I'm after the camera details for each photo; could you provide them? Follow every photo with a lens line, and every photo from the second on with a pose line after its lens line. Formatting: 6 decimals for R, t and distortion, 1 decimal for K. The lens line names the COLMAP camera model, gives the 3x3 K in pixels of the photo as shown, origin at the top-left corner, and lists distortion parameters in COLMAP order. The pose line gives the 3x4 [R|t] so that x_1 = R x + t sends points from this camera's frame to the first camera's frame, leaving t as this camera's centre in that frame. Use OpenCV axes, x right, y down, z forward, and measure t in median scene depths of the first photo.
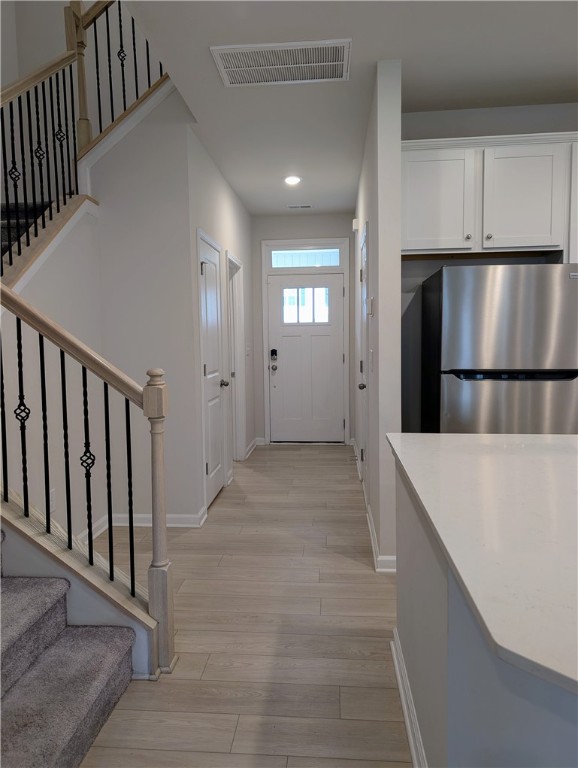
lens RADIAL K [[514.5, 0, 288.7], [0, 514.5, 385.6], [0, 0, 1]] dist [-0.014032, -0.004100]
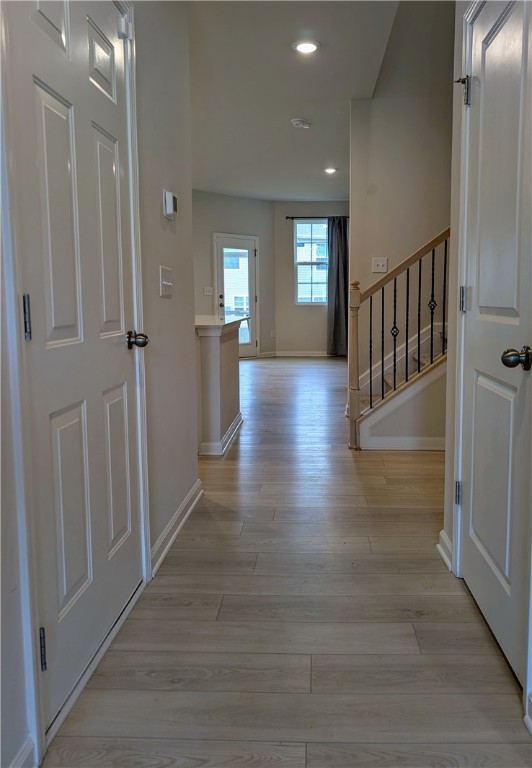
lens RADIAL K [[690.3, 0, 267.4], [0, 690.3, 383.9], [0, 0, 1]] dist [-0.001151, -0.000638]
pose [[-0.999901, 0.013402, -0.004221, 0.031347], [0.012268, 0.979154, 0.202749, -0.083896], [0.006850, 0.202677, -0.979222, 1.570615]]
